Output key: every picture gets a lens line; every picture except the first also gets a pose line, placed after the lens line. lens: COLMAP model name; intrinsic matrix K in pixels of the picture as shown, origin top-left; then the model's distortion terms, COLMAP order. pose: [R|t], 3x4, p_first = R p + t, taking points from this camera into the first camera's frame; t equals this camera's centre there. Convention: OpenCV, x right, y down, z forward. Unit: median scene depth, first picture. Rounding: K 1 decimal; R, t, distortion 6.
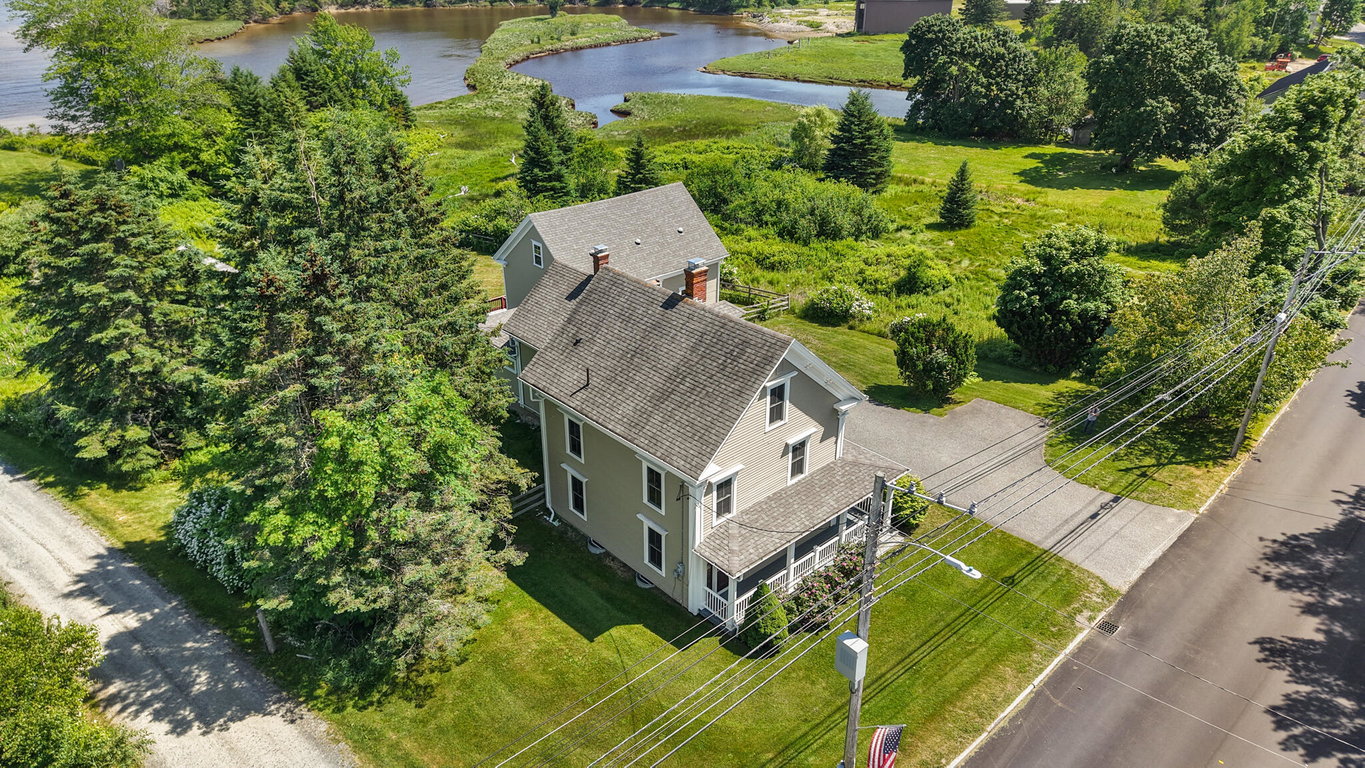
lens RADIAL K [[909.4, 0, 677.0], [0, 909.4, 390.0], [0, 0, 1]] dist [0.052054, -0.057205]
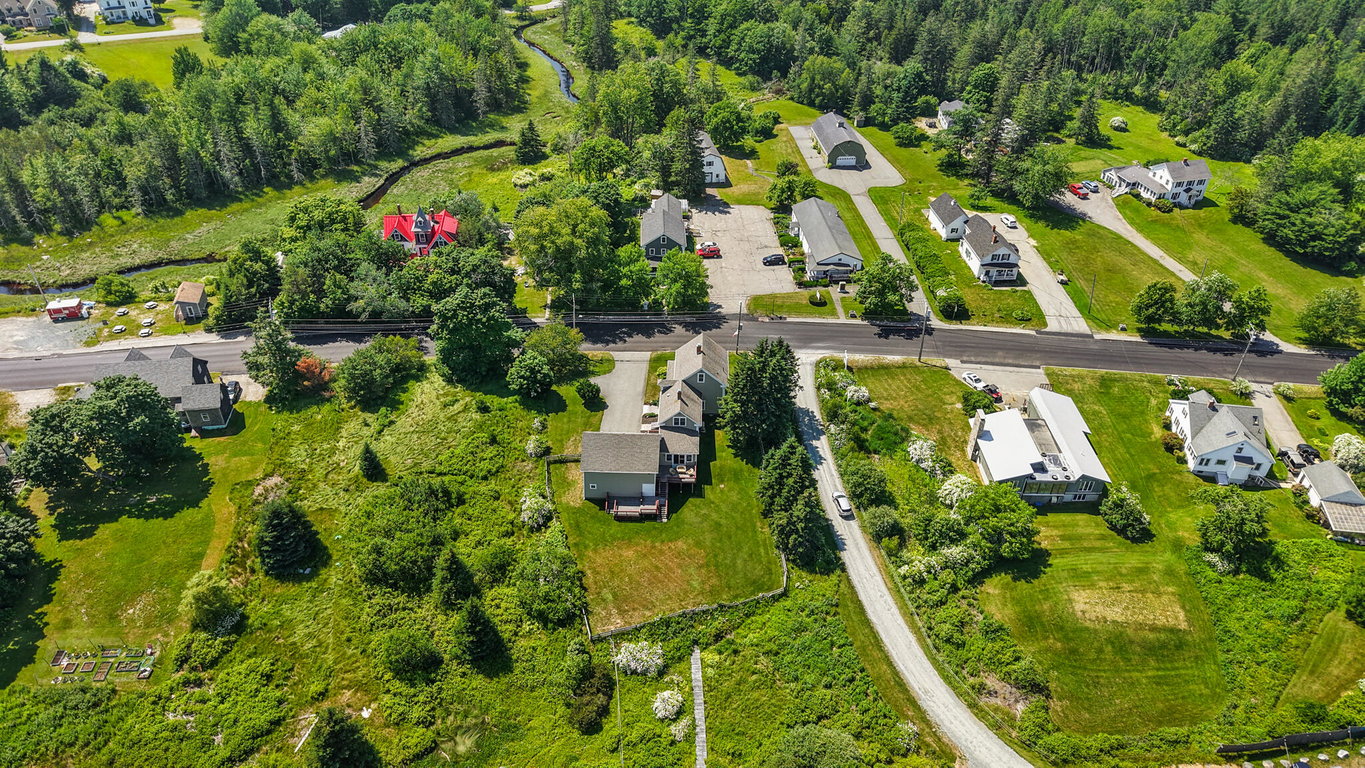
lens RADIAL K [[909.4, 0, 683.3], [0, 909.4, 386.0], [0, 0, 1]] dist [0.052054, -0.057205]
pose [[-0.721540, -0.409674, 0.558164, -1.665354], [0.300734, 0.540705, 0.785619, -2.369294], [-0.623650, 0.734714, -0.266938, 1.594415]]
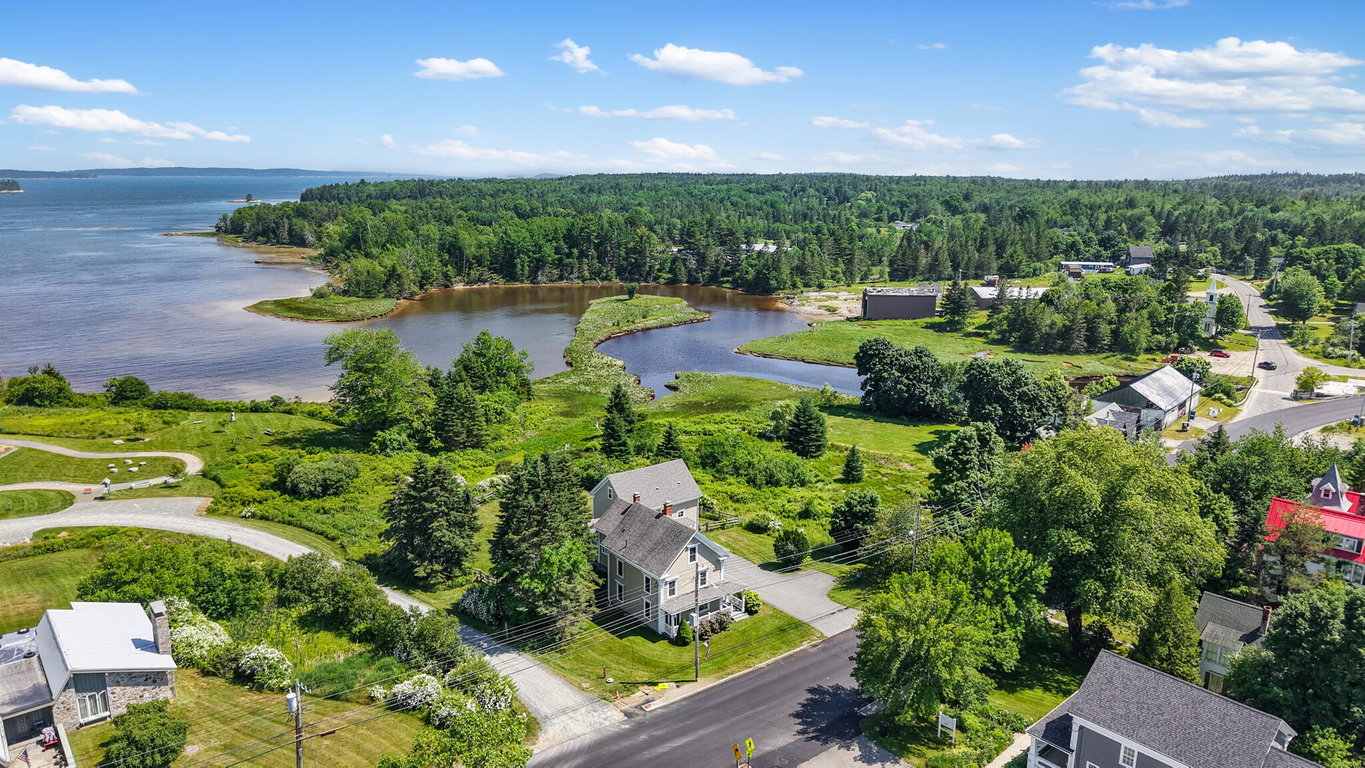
lens RADIAL K [[909.4, 0, 687.8], [0, 909.4, 378.7], [0, 0, 1]] dist [0.052054, -0.057205]
pose [[0.997740, 0.022007, -0.063482, 0.164965], [-0.037284, 0.967362, -0.250642, 0.122891], [0.055894, 0.252442, 0.965996, -1.161909]]
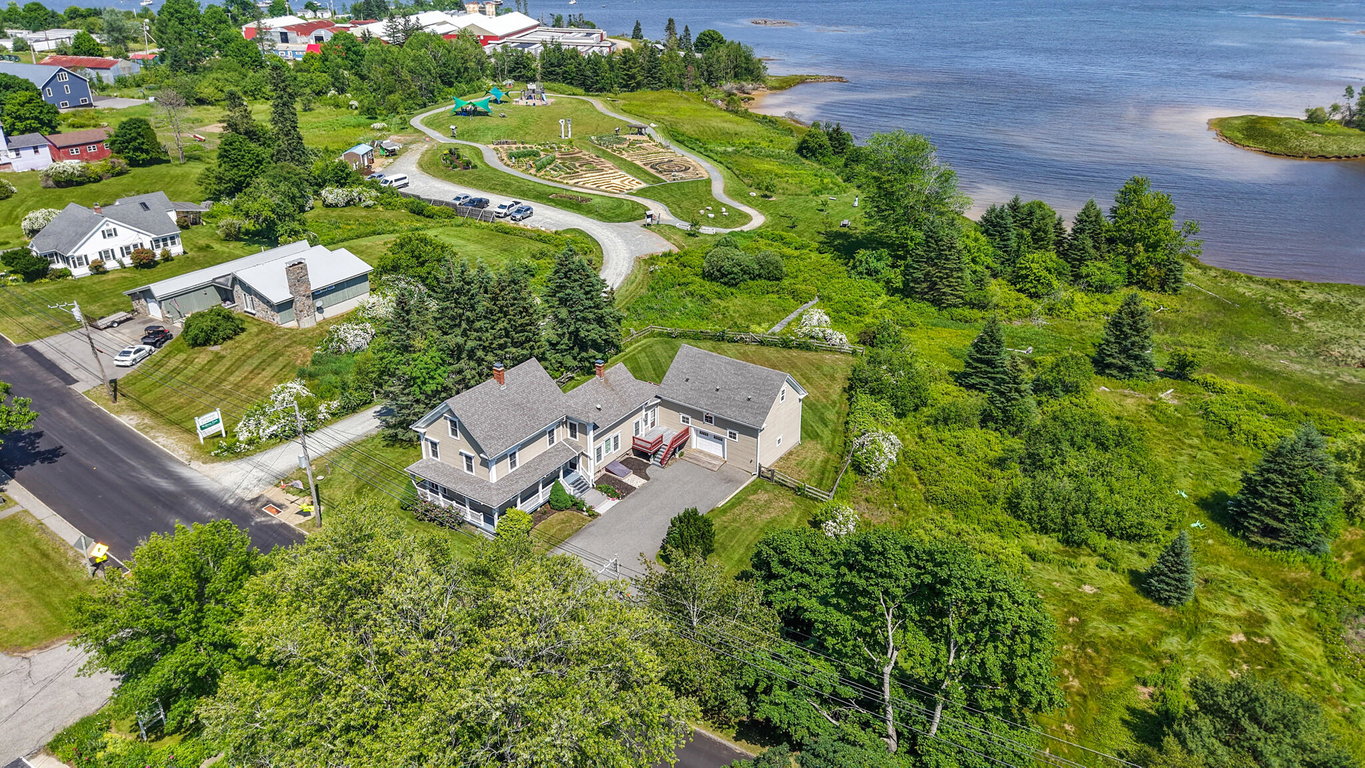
lens RADIAL K [[909.4, 0, 685.9], [0, 909.4, 388.0], [0, 0, 1]] dist [0.052054, -0.057205]
pose [[0.253692, 0.429107, -0.866895, 1.391785], [-0.456804, 0.843129, 0.283661, -0.623202], [0.852625, 0.324039, 0.409913, 0.331959]]
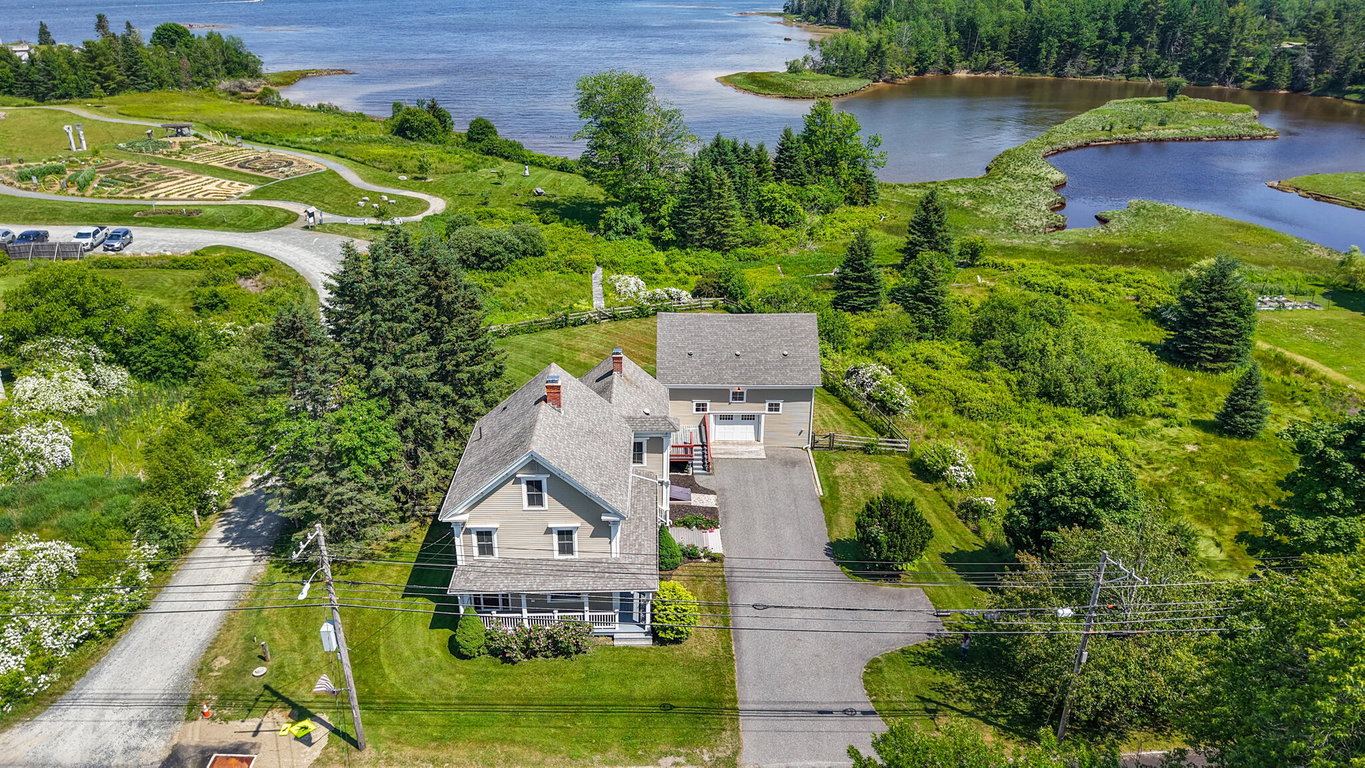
lens RADIAL K [[909.4, 0, 681.9], [0, 909.4, 375.9], [0, 0, 1]] dist [0.052054, -0.057205]
pose [[0.758700, 0.273517, -0.591239, 0.662536], [-0.305535, 0.950977, 0.047865, -0.182222], [0.575346, 0.144329, 0.805075, -0.006303]]
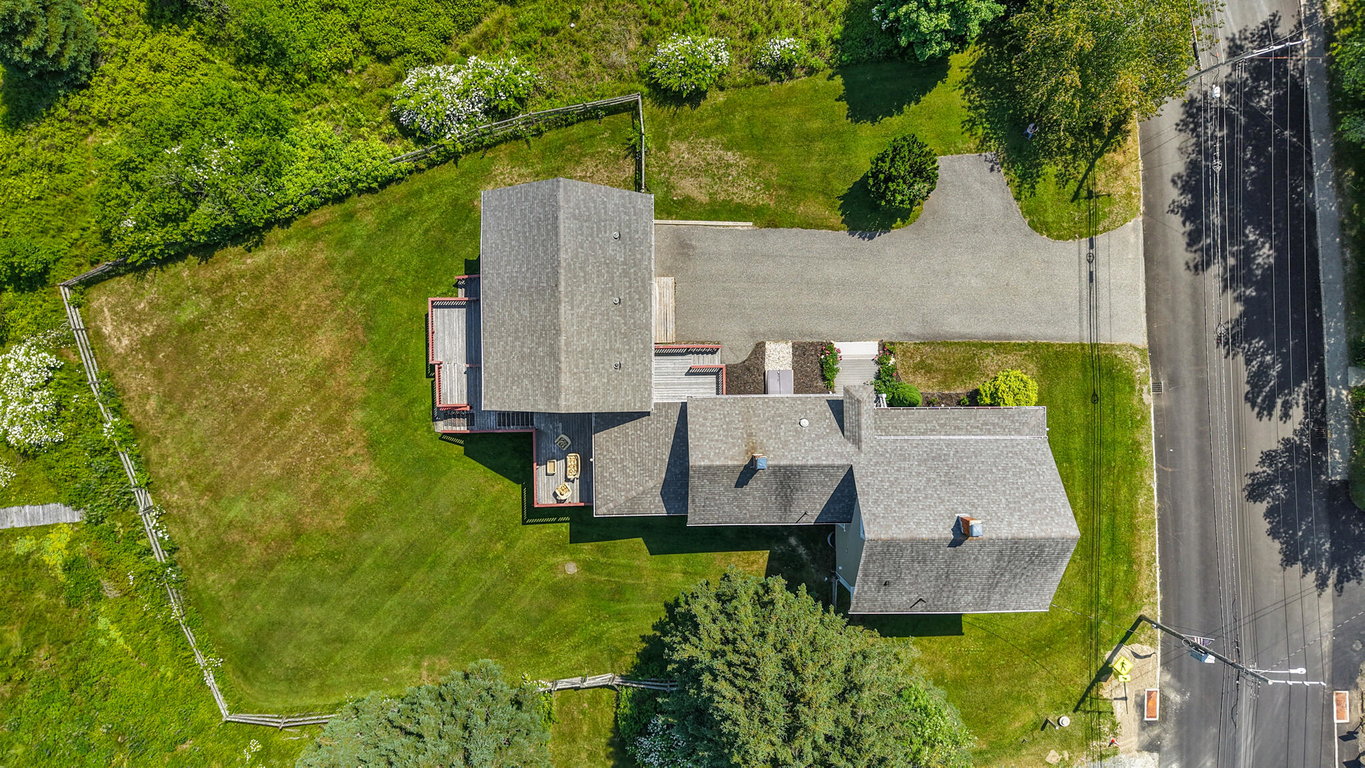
lens RADIAL K [[909.4, 0, 687.9], [0, 909.4, 378.4], [0, 0, 1]] dist [0.052054, -0.057205]
pose [[0.664686, -0.746379, 0.033326, -0.087096], [0.293187, 0.301605, 0.907235, -0.977348], [-0.687192, -0.593256, 0.419301, 0.580500]]
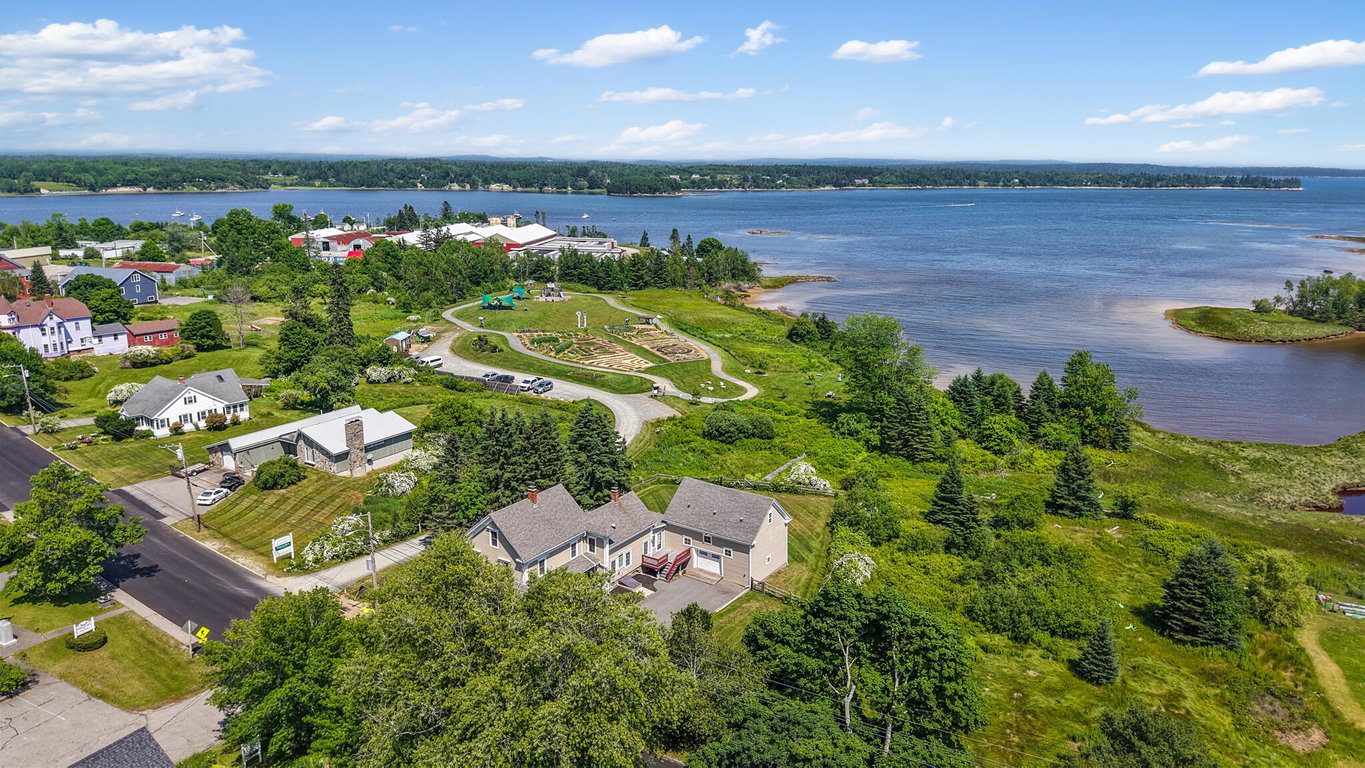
lens RADIAL K [[909.4, 0, 687.7], [0, 909.4, 389.0], [0, 0, 1]] dist [0.052054, -0.057205]
pose [[0.252280, 0.236074, -0.938416, 1.729027], [-0.451345, 0.886537, 0.101685, -0.586709], [0.855945, 0.397896, 0.330207, 0.259724]]
